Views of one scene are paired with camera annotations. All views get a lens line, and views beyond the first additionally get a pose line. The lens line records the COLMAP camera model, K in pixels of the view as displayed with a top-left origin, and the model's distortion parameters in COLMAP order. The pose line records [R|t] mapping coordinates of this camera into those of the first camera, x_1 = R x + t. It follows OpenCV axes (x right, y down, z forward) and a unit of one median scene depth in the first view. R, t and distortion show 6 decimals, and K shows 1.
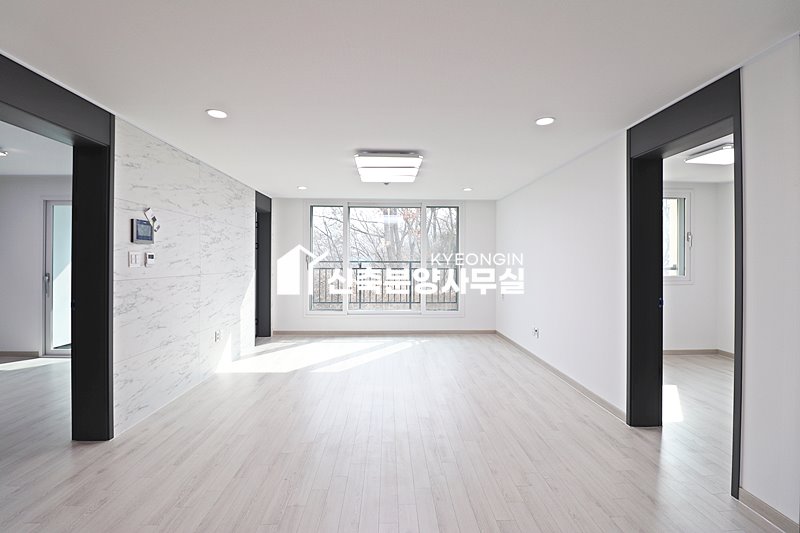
lens RADIAL K [[370.2, 0, 403.3], [0, 370.2, 260.0], [0, 0, 1]] dist [-0.008881, -0.007894]
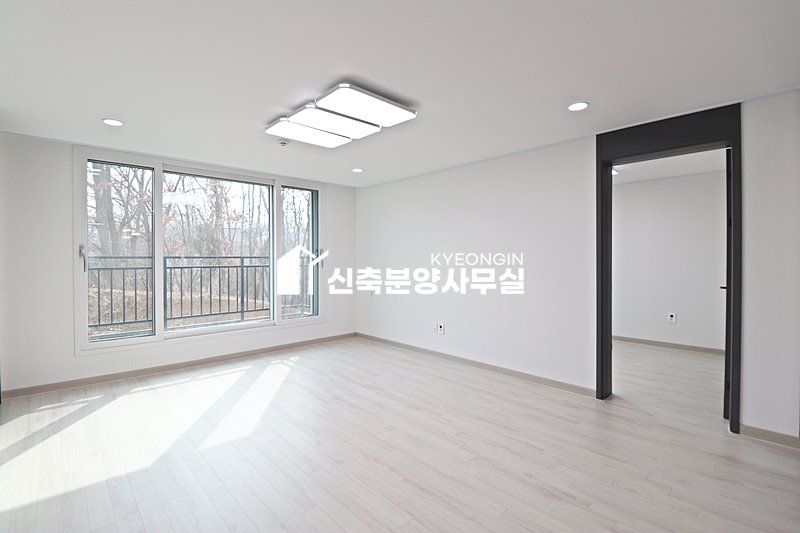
lens RADIAL K [[370.2, 0, 404.0], [0, 370.2, 261.5], [0, 0, 1]] dist [-0.008881, -0.007894]
pose [[0.753262, -0.010275, 0.657640, -0.495254], [0.002780, 0.999919, 0.012438, 0.011676], [-0.657714, -0.007541, 0.753230, 0.479853]]
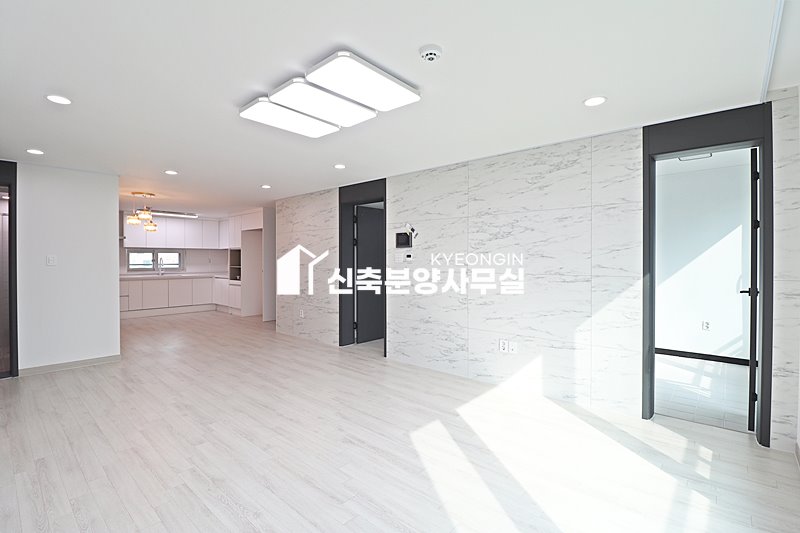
lens RADIAL K [[370.2, 0, 402.1], [0, 370.2, 260.9], [0, 0, 1]] dist [-0.008881, -0.007894]
pose [[-0.690799, 0.001221, -0.723046, 0.371963], [0.001039, 0.999999, 0.000696, 0.008246], [0.723046, -0.000270, -0.690800, 1.836750]]
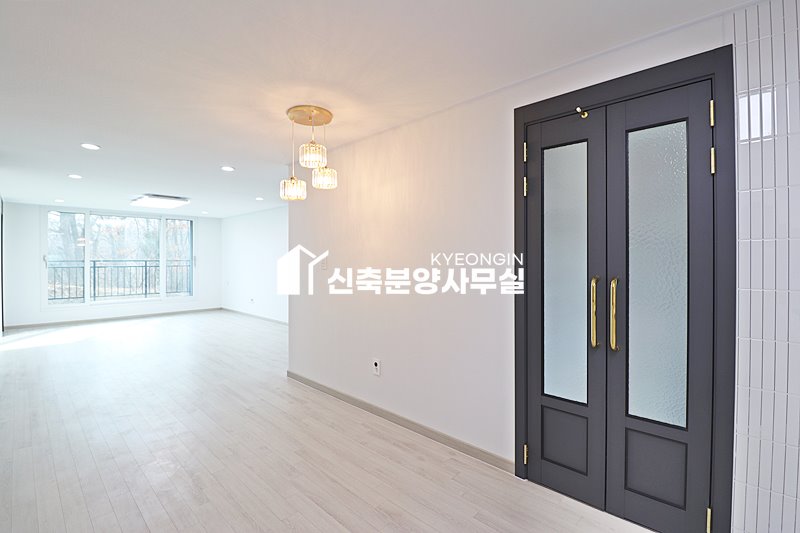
lens RADIAL K [[370.2, 0, 408.0], [0, 370.2, 262.0], [0, 0, 1]] dist [-0.008881, -0.007894]
pose [[0.714486, -0.008087, 0.699603, -0.472096], [0.001246, 0.999946, 0.010286, -0.006340], [-0.699649, -0.006477, 0.714457, -1.084970]]
